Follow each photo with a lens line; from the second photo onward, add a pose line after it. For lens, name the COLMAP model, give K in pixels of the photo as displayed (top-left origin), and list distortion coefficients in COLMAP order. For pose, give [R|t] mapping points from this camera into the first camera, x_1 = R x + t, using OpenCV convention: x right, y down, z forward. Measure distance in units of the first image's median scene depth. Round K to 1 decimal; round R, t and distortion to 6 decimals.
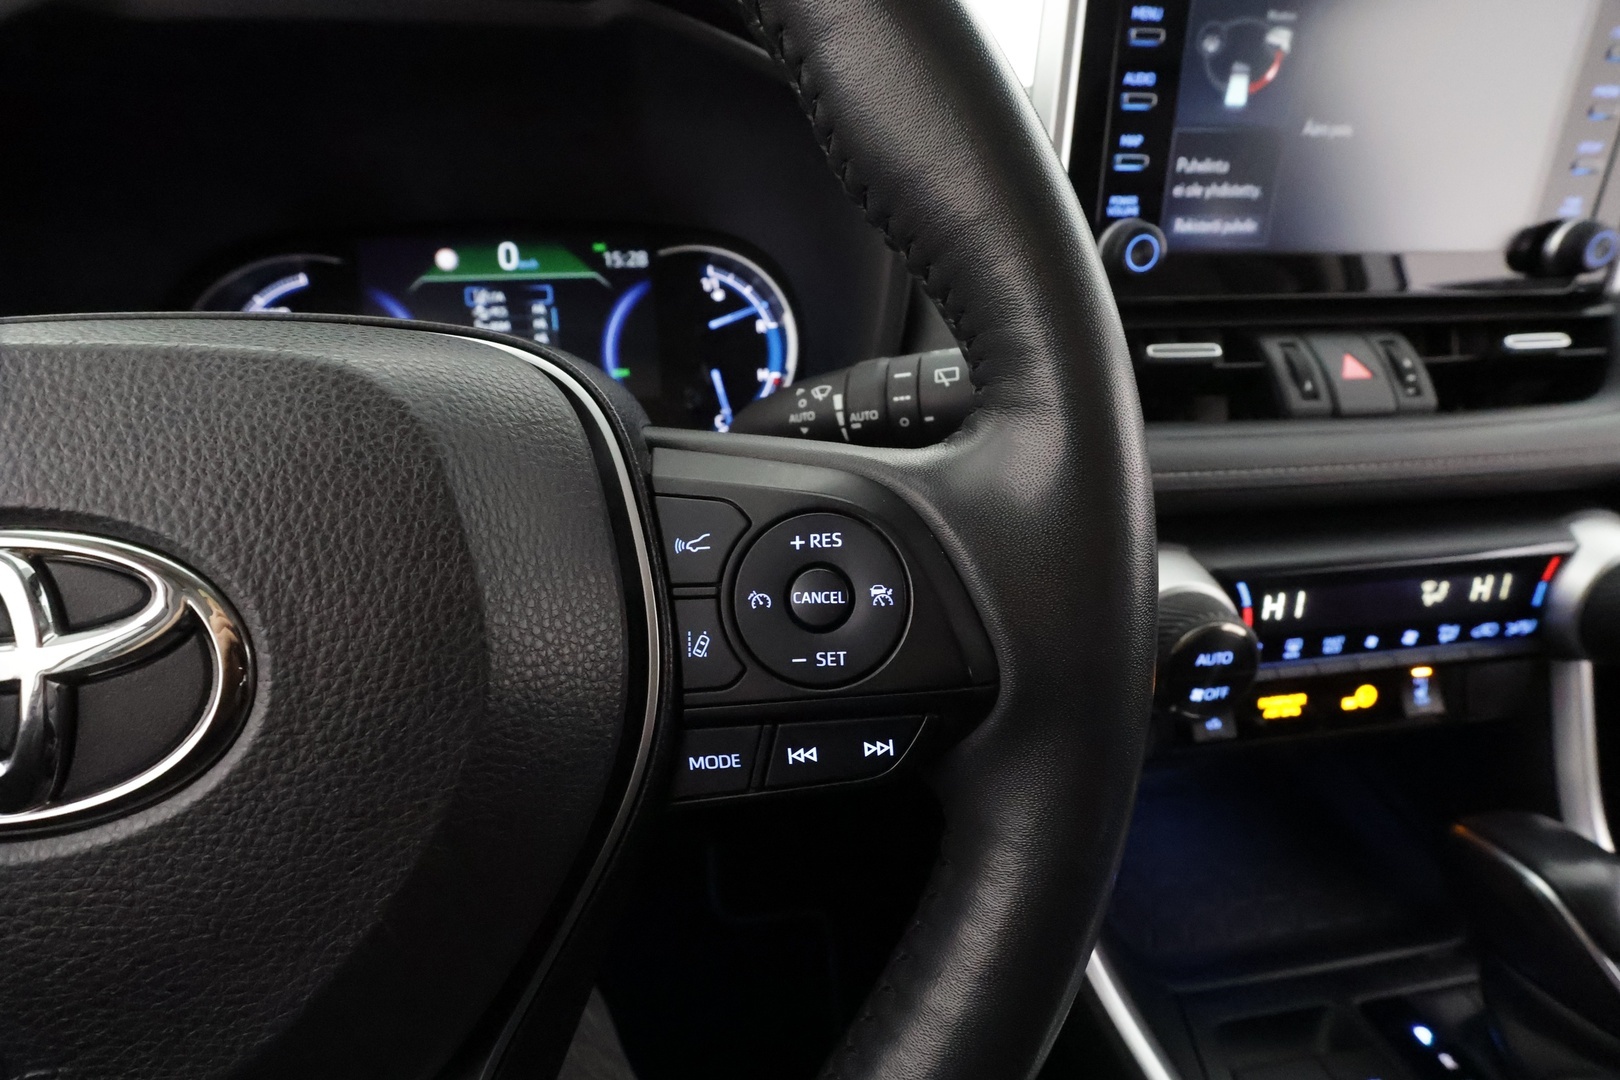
lens RADIAL K [[756.9, 0, 817.8], [0, 756.9, 545.9], [0, 0, 1]] dist [0.002337, -0.000037]
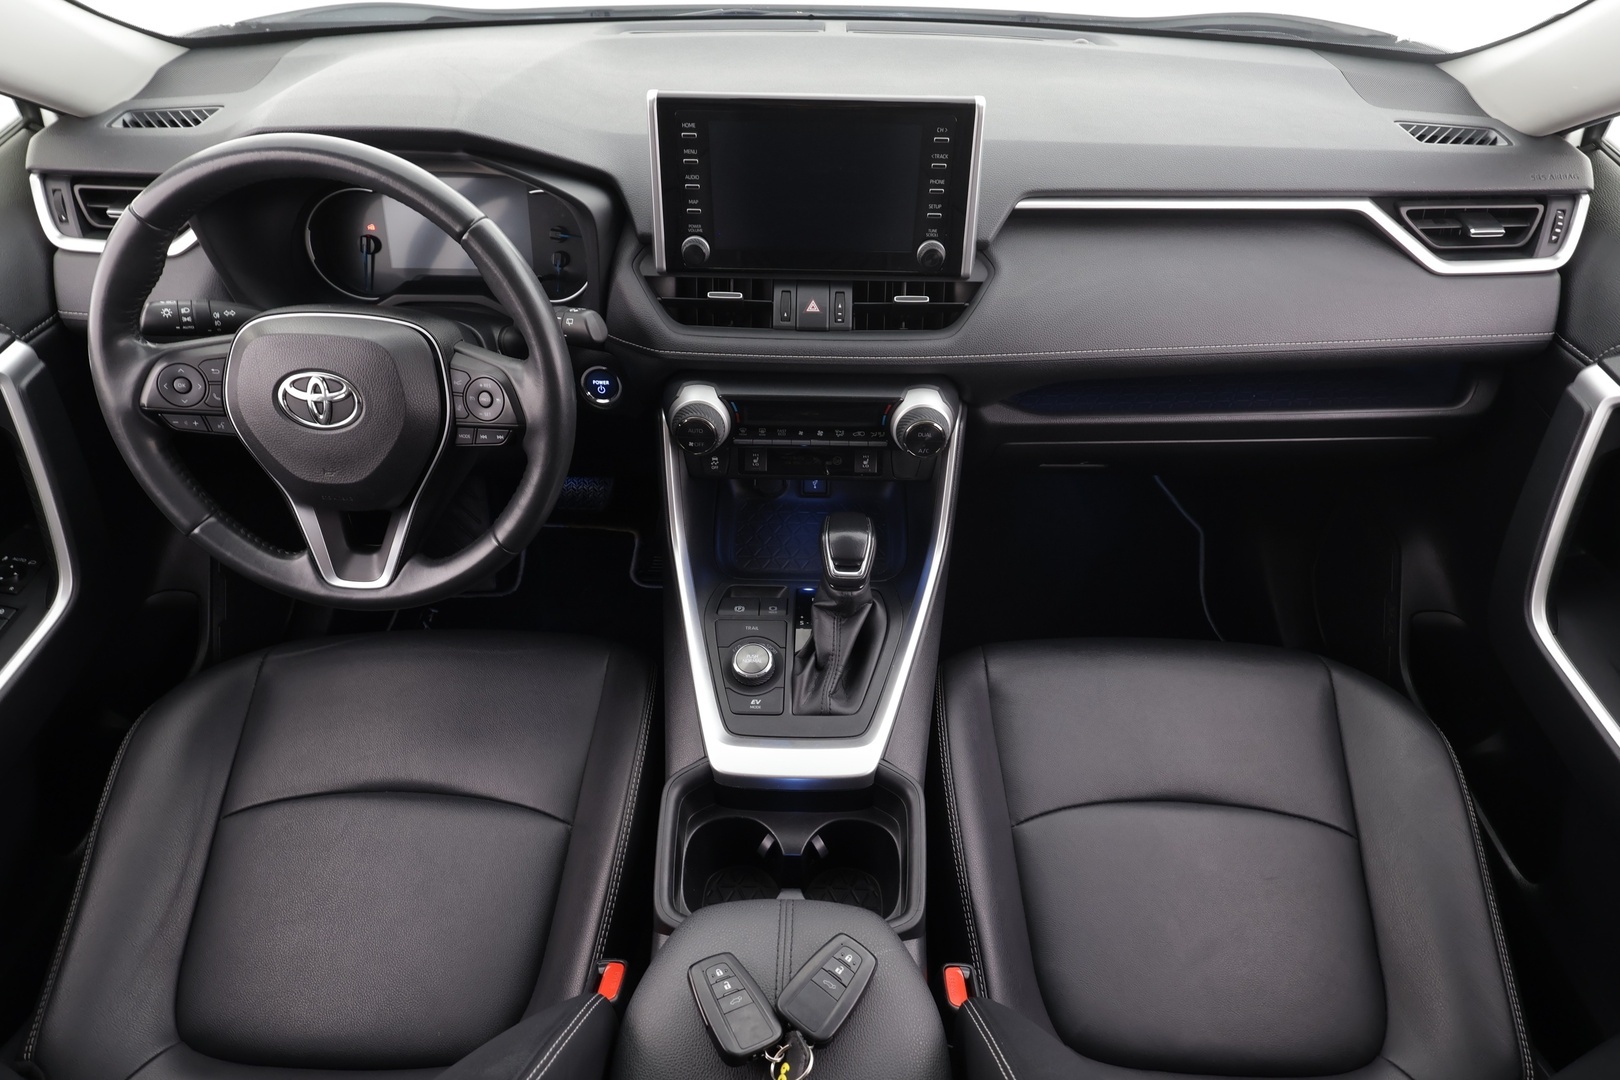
lens RADIAL K [[931.7, 0, 803.3], [0, 931.7, 538.1], [0, 0, 1]] dist [0.006389, -0.000246]
pose [[0.982769, 0.128272, -0.133086, 1.302996], [-0.084640, 0.952385, 0.292915, -0.445706], [0.164322, -0.276604, 0.946831, -1.965053]]
